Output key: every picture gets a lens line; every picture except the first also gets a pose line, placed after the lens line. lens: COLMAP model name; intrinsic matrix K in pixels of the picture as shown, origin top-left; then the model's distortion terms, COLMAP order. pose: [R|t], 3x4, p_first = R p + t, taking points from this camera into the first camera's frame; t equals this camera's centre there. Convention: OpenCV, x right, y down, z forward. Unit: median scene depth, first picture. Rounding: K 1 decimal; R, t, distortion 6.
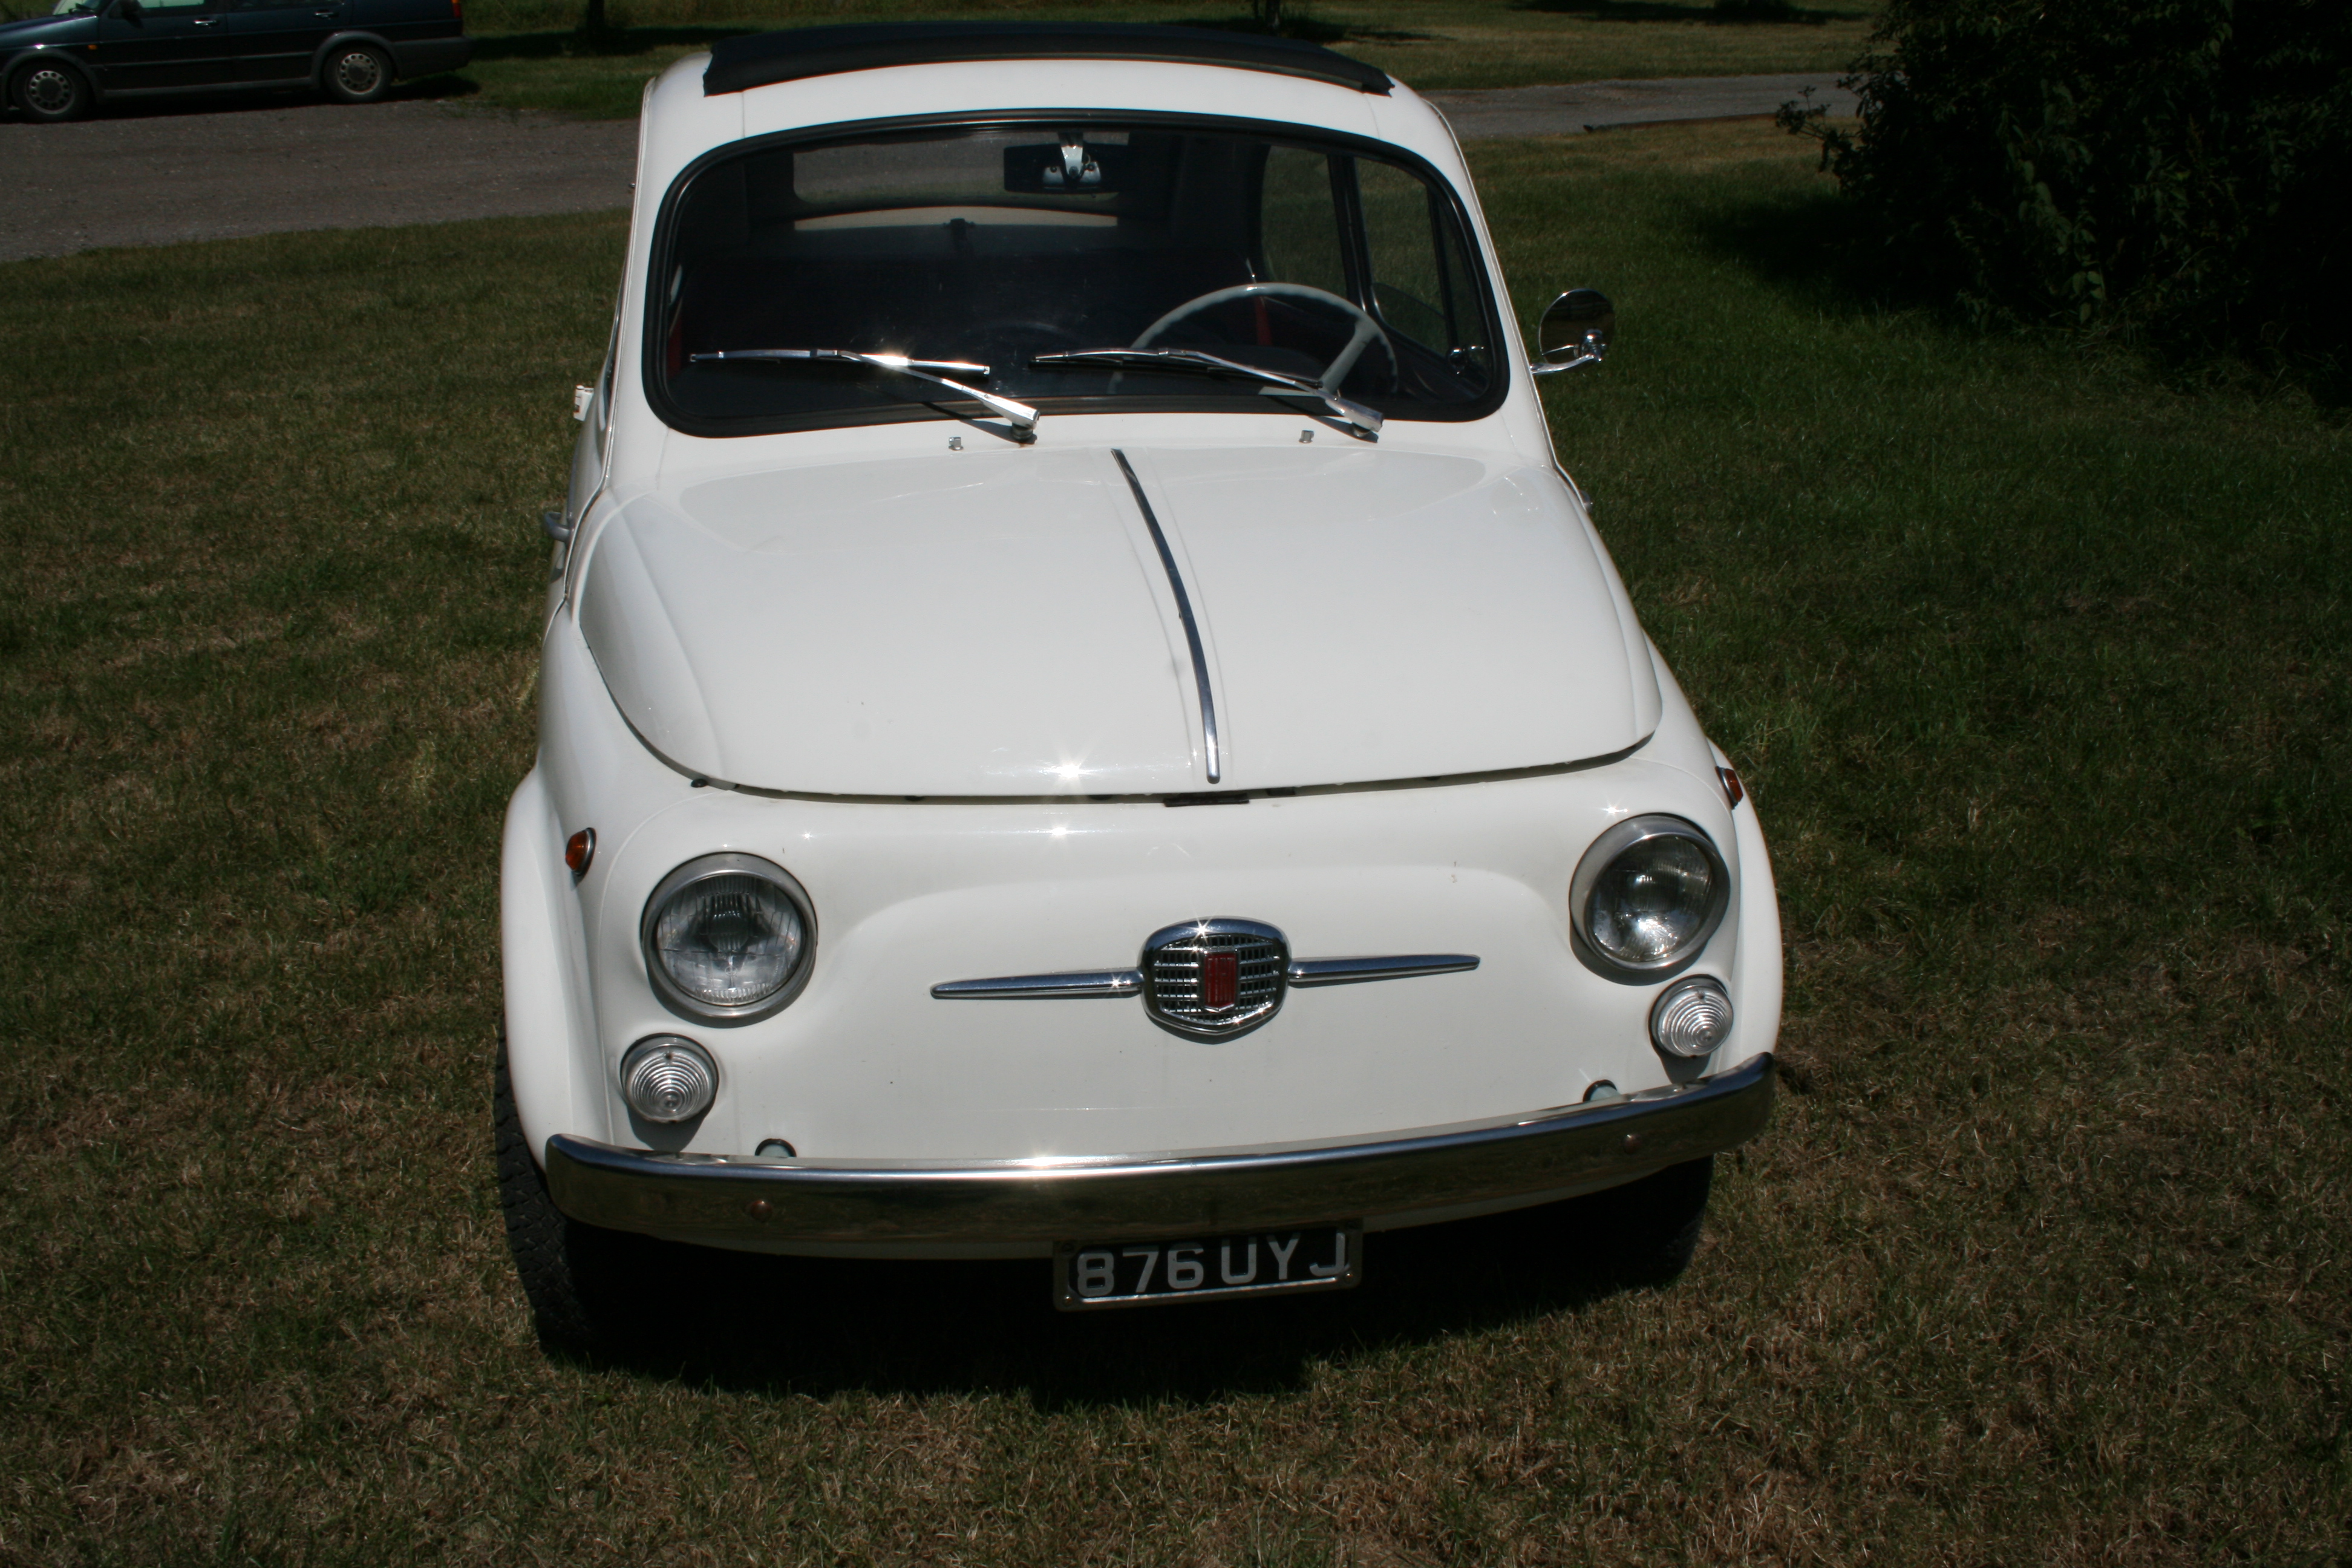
lens RADIAL K [[2361.5, 0, 1174.6], [0, 2361.5, 773.0], [0, 0, 1]] dist [-0.070112, 0.000000]
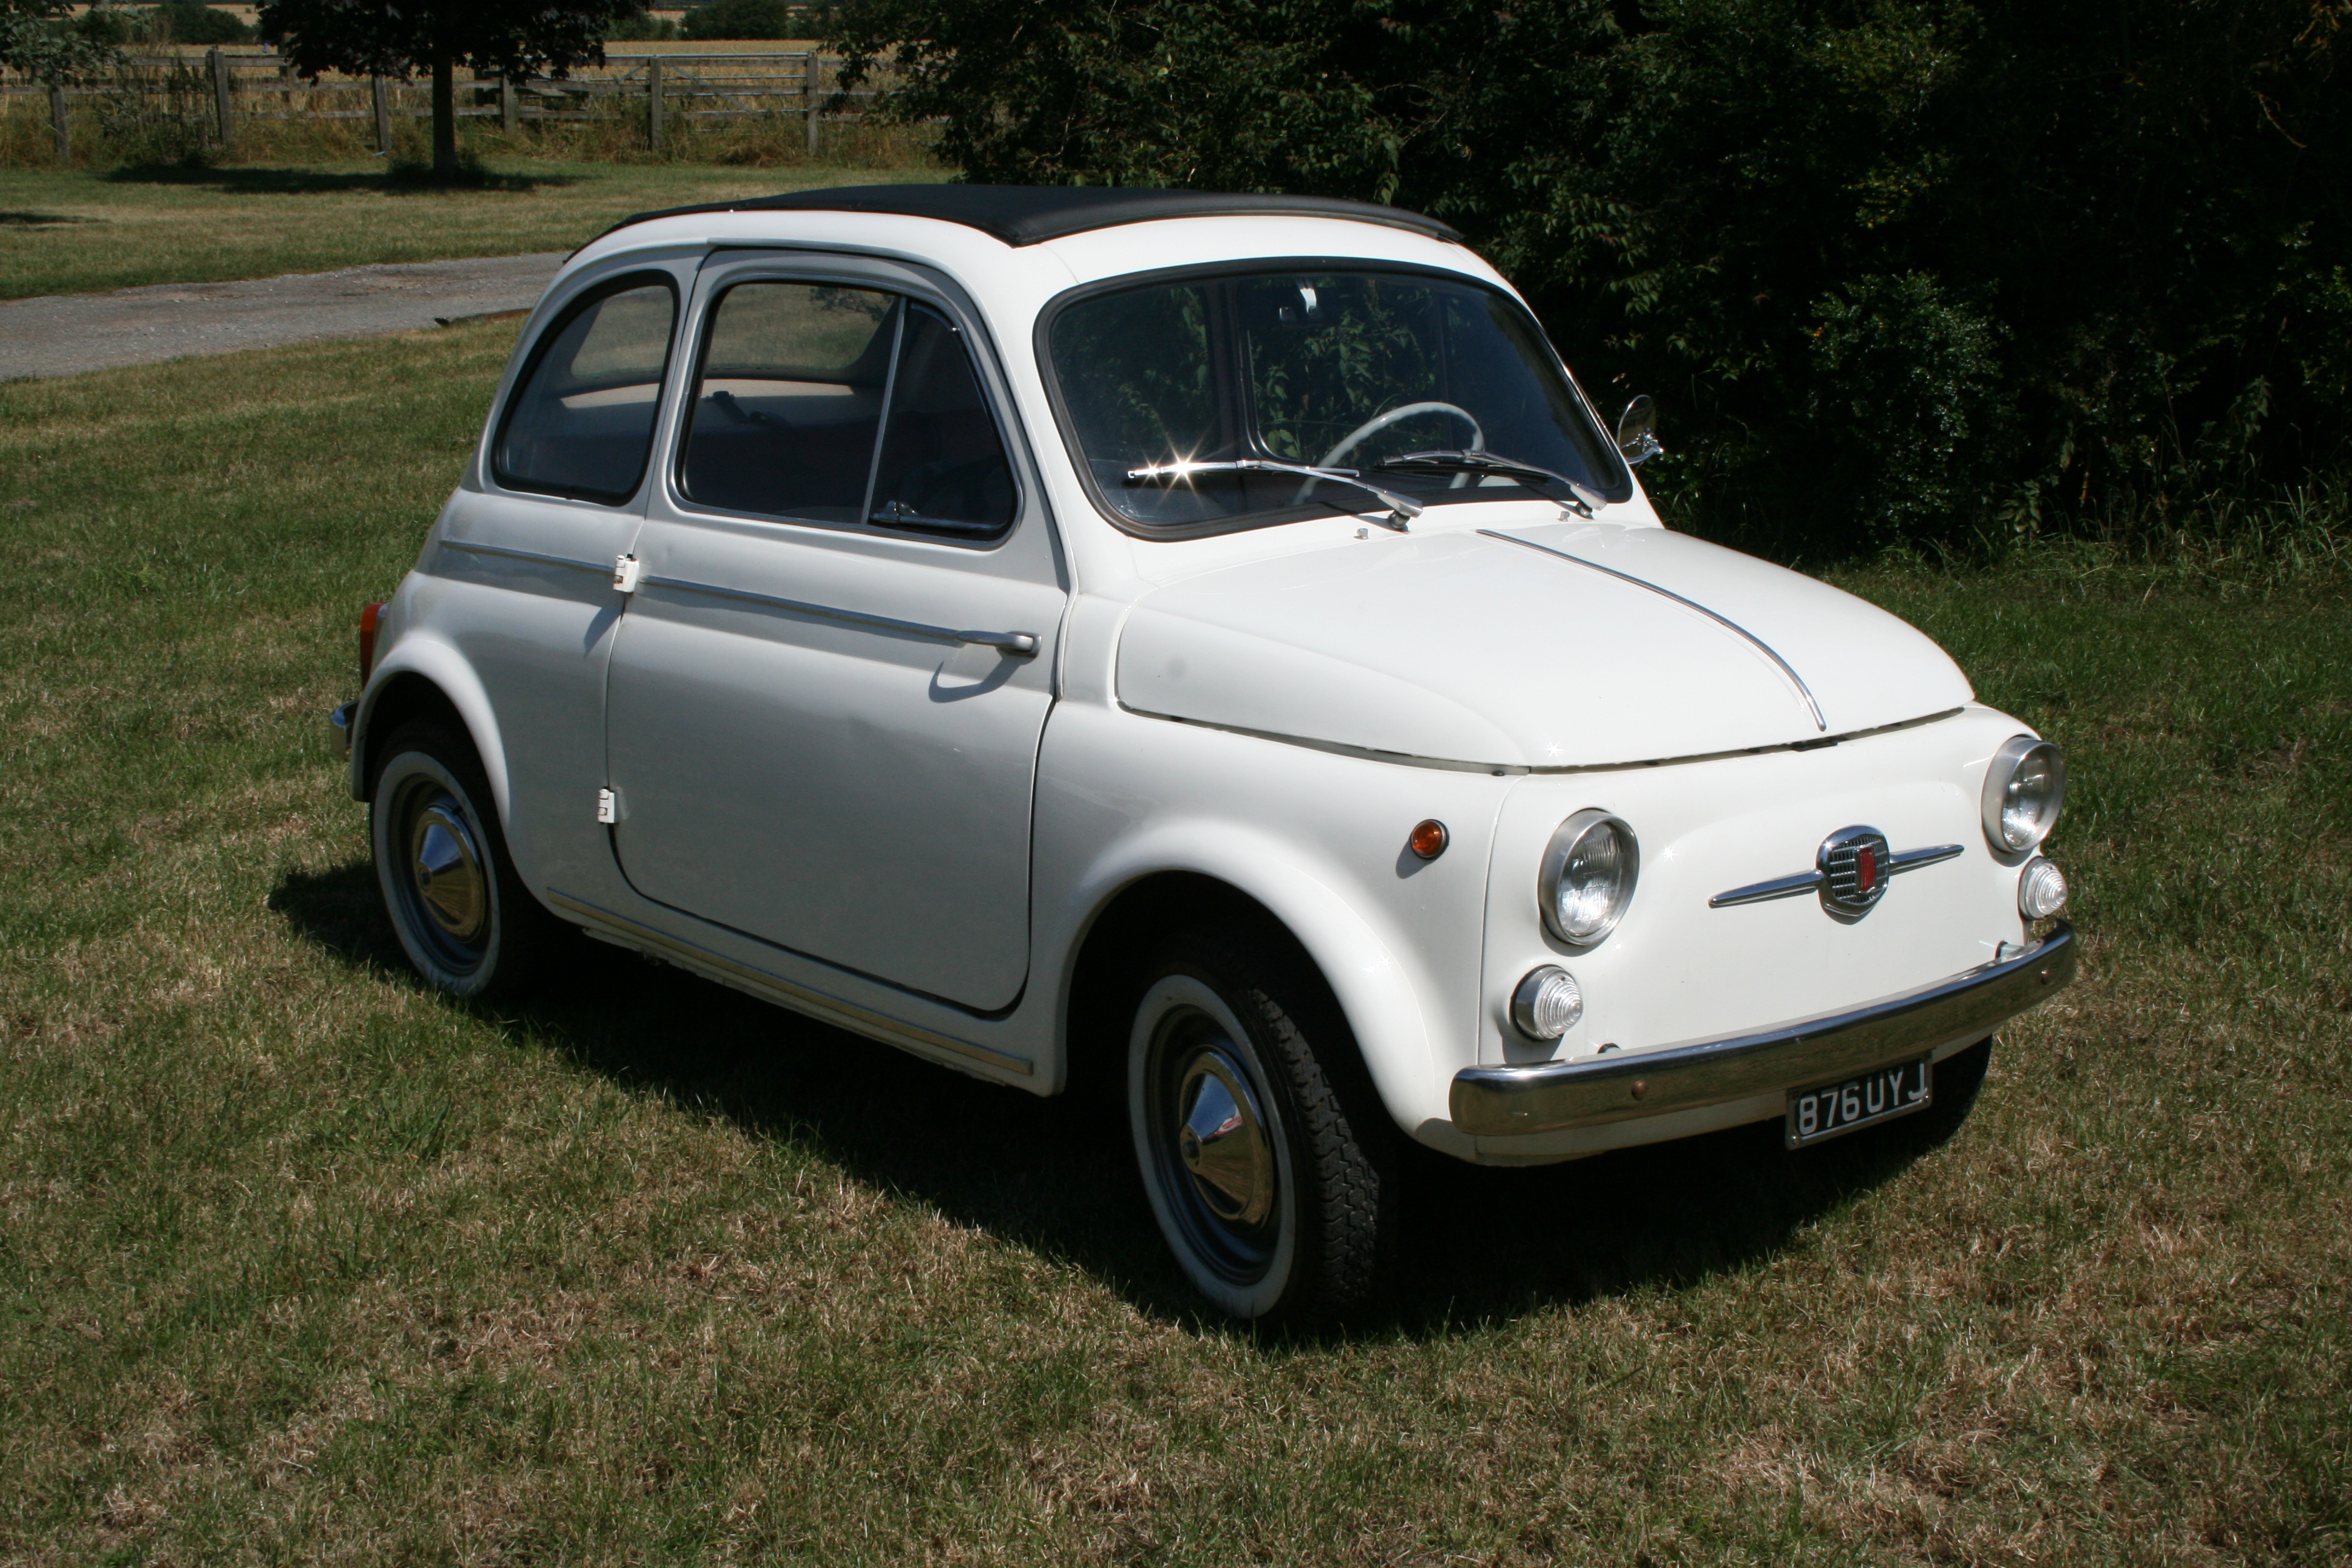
lens RADIAL K [[3366.8, 0, 1178.1], [0, 3366.8, 789.8], [0, 0, 1]] dist [-0.050526, 0.000000]
pose [[0.843137, -0.102272, 0.527884, -1.261535], [0.172464, 0.981312, -0.085340, 0.132545], [-0.509291, 0.162994, 0.845018, -0.409384]]
